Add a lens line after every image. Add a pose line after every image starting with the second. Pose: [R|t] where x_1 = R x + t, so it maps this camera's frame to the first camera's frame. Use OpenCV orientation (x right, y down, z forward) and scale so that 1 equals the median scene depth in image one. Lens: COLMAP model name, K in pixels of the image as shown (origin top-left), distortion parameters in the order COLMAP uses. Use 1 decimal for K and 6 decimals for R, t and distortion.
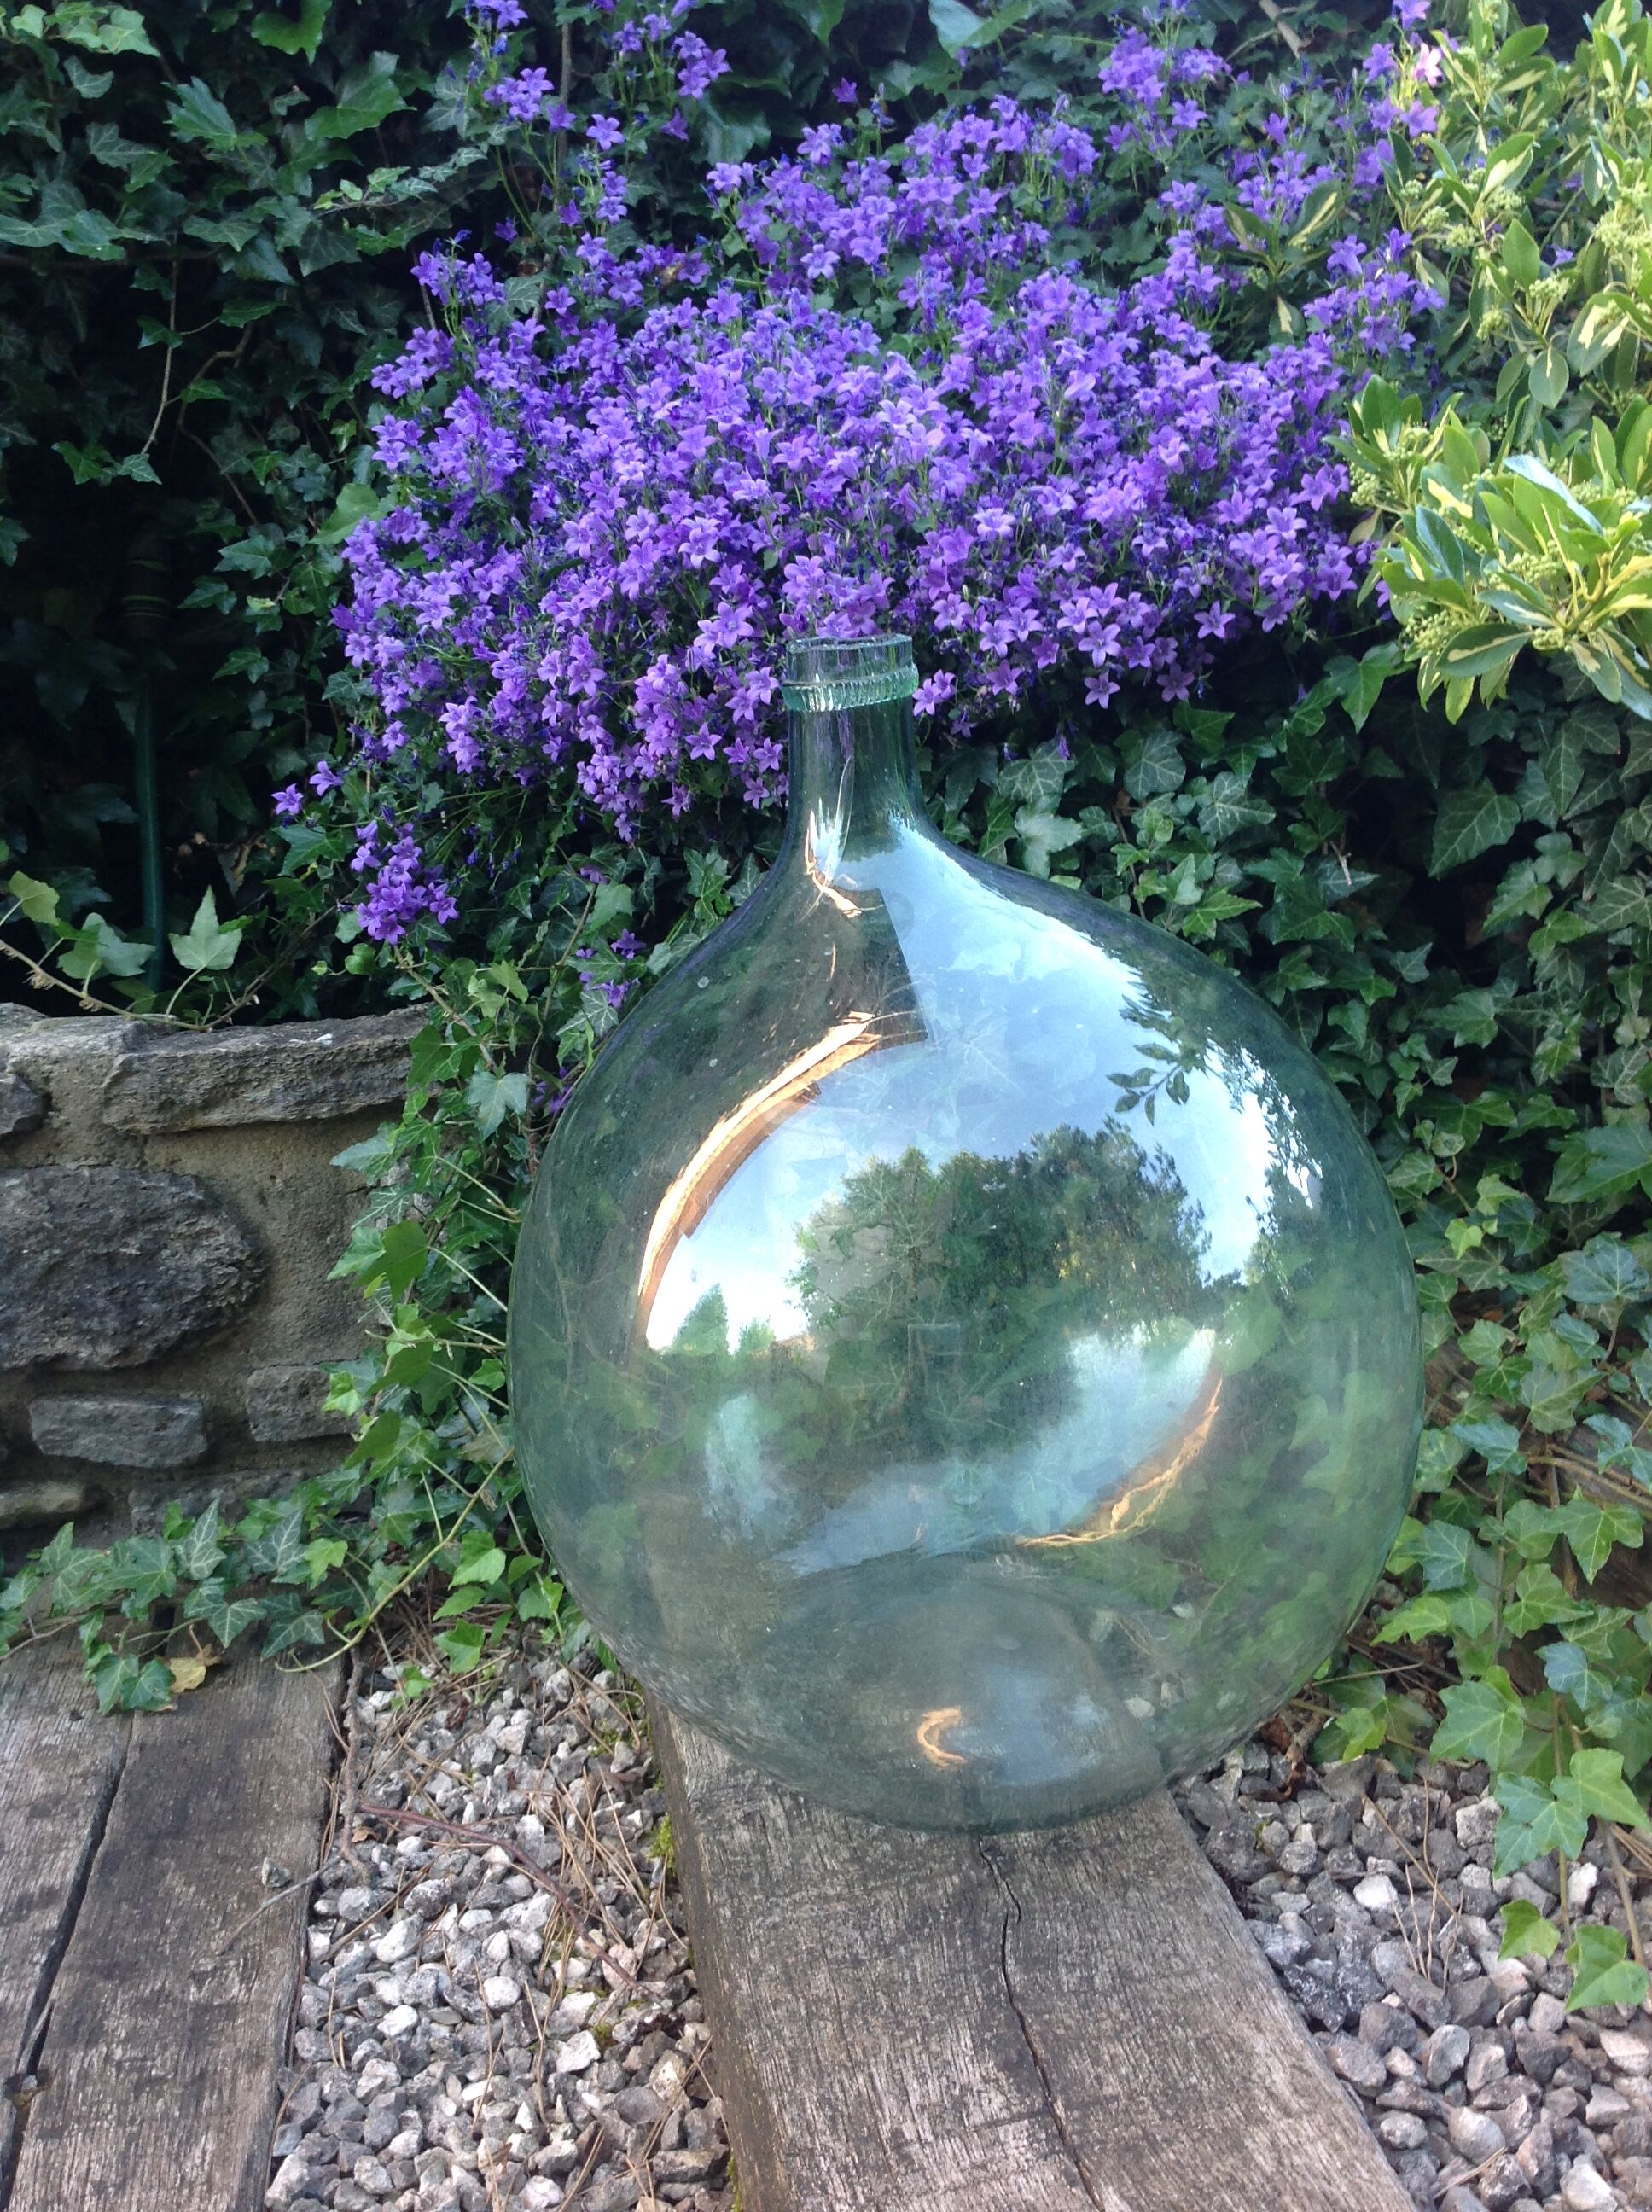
lens RADIAL K [[2207.7, 0, 982.4], [0, 2207.7, 1100.7], [0, 0, 1]] dist [0.100753, -0.188047]
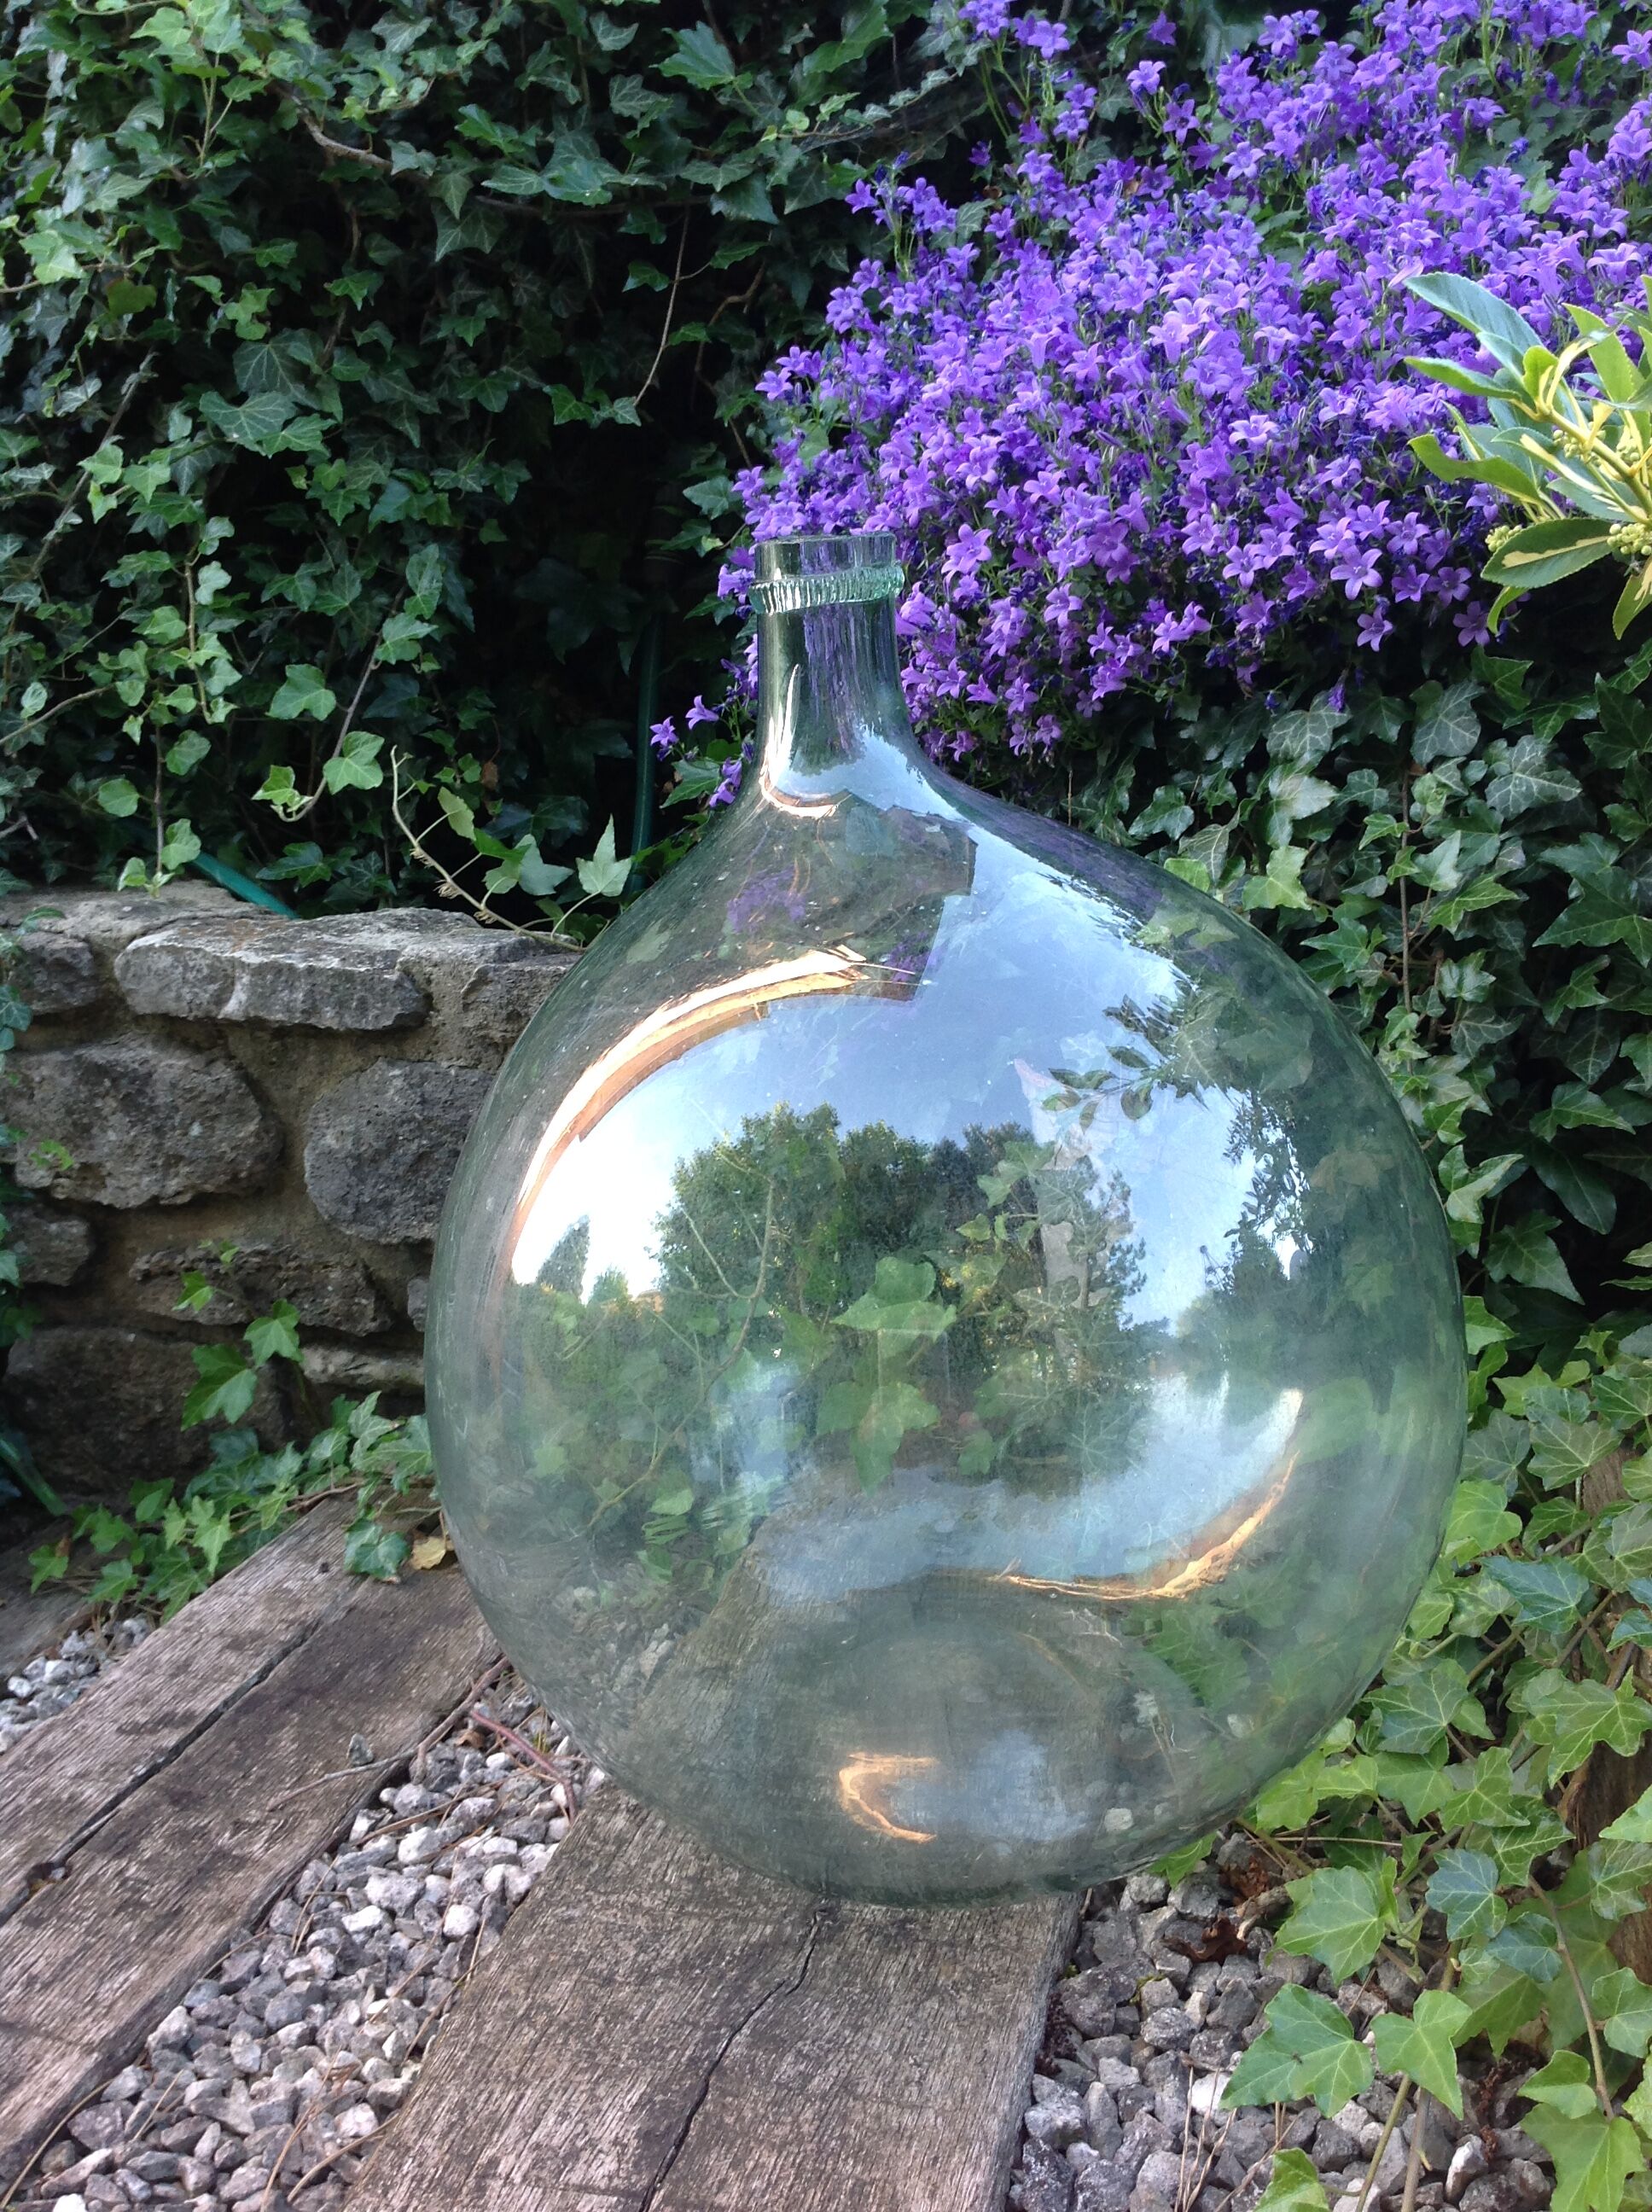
lens RADIAL K [[2243.7, 0, 826.0], [0, 2243.7, 1106.0], [0, 0, 1]] dist [0.163063, -0.404398]
pose [[0.884163, 0.123404, -0.450586, 0.278300], [-0.125445, 0.991774, 0.025468, -0.001494], [0.450022, 0.034006, 0.892370, 0.140132]]
